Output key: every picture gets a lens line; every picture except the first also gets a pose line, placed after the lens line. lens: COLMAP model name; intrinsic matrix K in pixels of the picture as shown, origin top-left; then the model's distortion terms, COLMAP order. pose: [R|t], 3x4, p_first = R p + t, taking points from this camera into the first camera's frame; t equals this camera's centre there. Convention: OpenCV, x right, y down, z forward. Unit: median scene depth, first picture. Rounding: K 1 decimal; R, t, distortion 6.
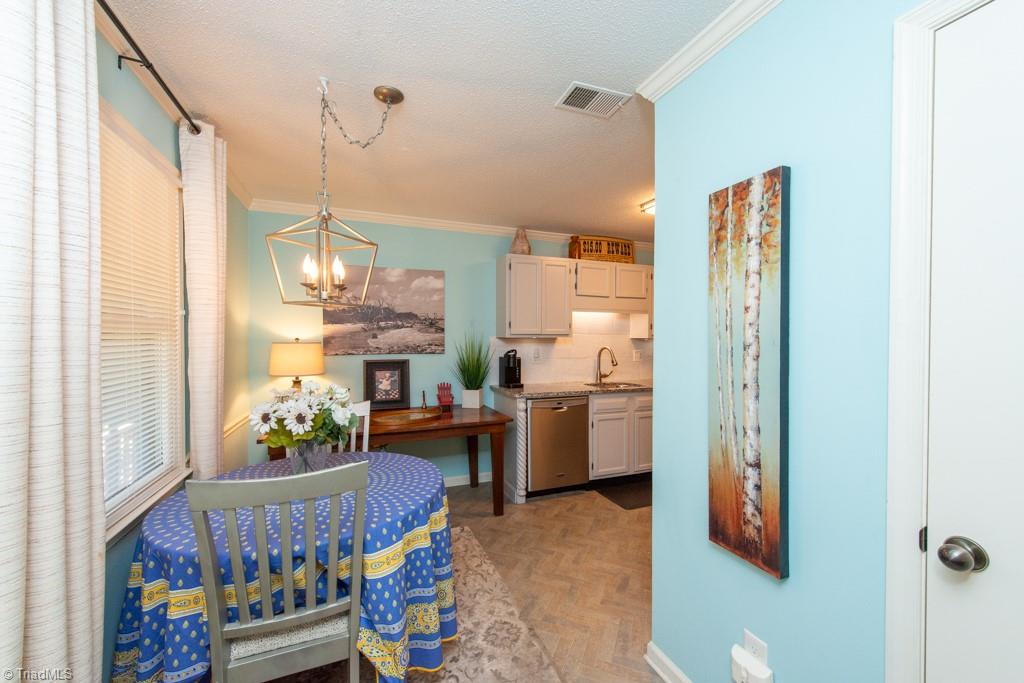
lens RADIAL K [[403.2, 0, 513.7], [0, 403.2, 344.4], [0, 0, 1]] dist [0.007747, -0.000688]
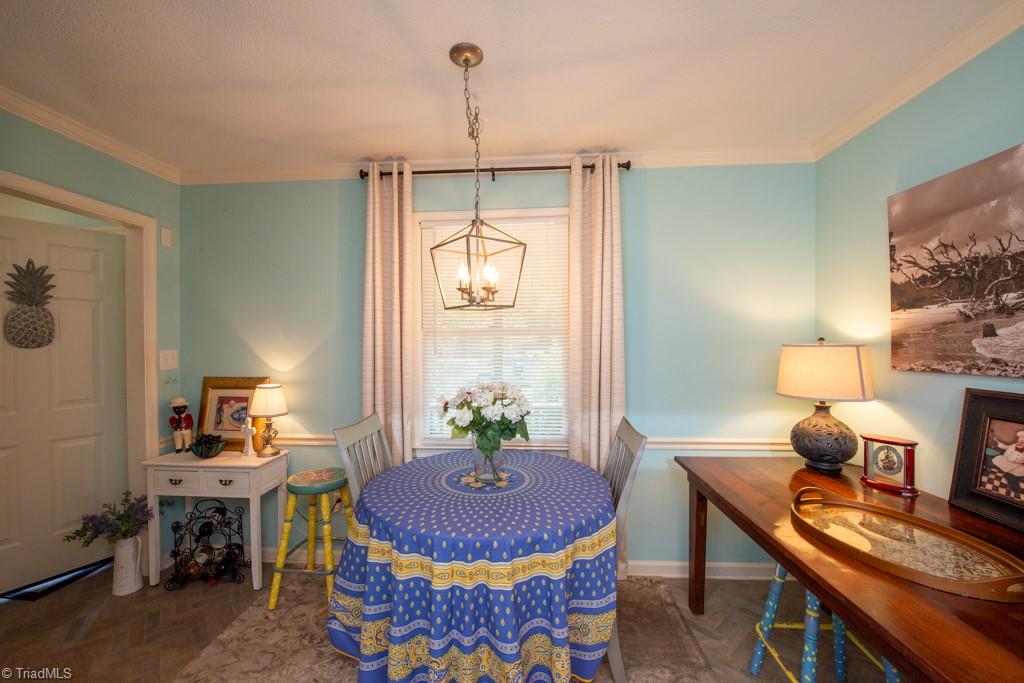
lens RADIAL K [[409.4, 0, 508.5], [0, 409.4, 341.6], [0, 0, 1]] dist [-0.016981, -0.000557]
pose [[-0.440946, 0.001780, -0.897532, 0.204340], [-0.003874, 0.999985, 0.003886, -0.009239], [0.897526, 0.005191, -0.440932, 0.709009]]
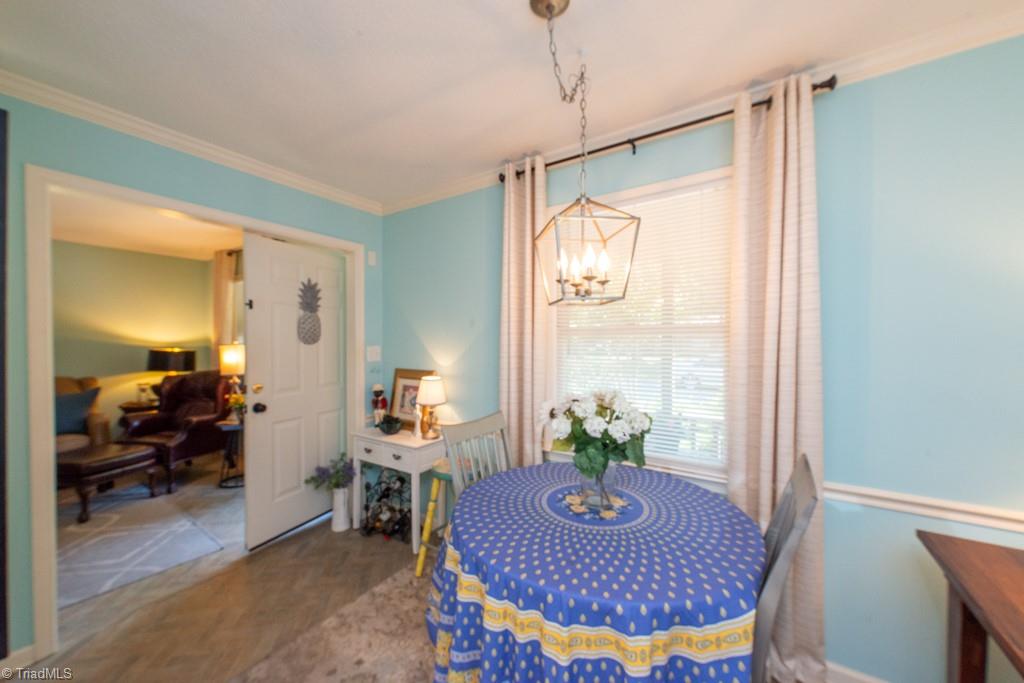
lens RADIAL K [[382.1, 0, 512.0], [0, 382.1, 341.5], [0, 0, 1]] dist [-0.001496, -0.000117]
pose [[-0.831447, 0.000372, -0.555603, 0.059453], [-0.006365, 0.999928, 0.010194, -0.010438], [0.555567, 0.012012, -0.831385, 0.744938]]
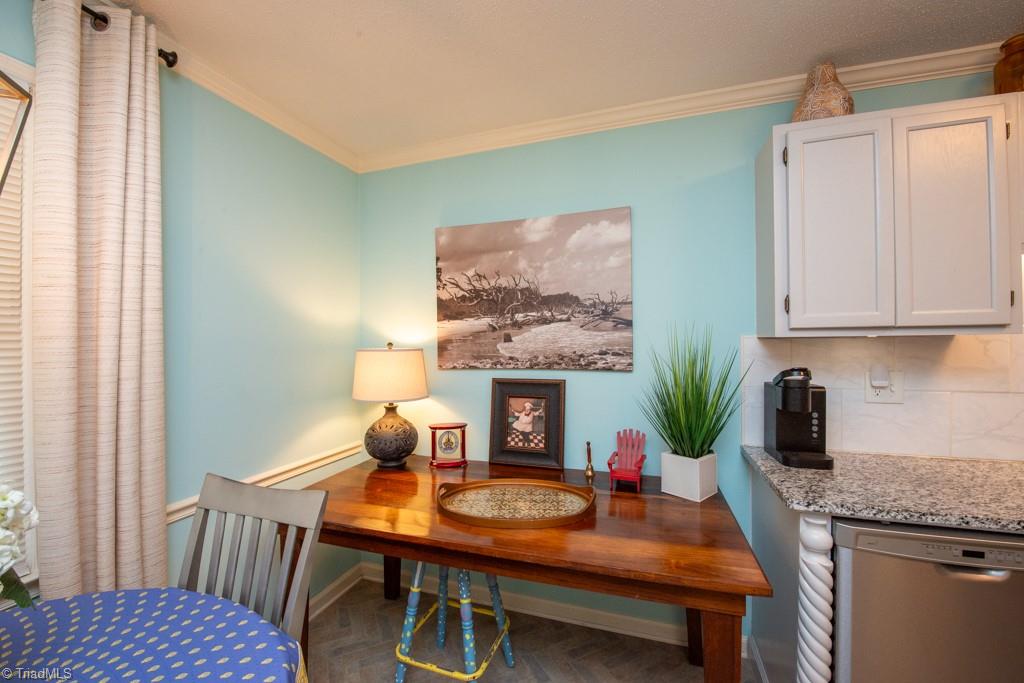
lens RADIAL K [[409.4, 0, 508.5], [0, 409.4, 341.6], [0, 0, 1]] dist [-0.016981, -0.000557]
pose [[0.758284, -0.008916, -0.651864, 0.042259], [0.002365, 0.999938, -0.010925, -0.008608], [0.651921, 0.006743, 0.758257, 0.519961]]
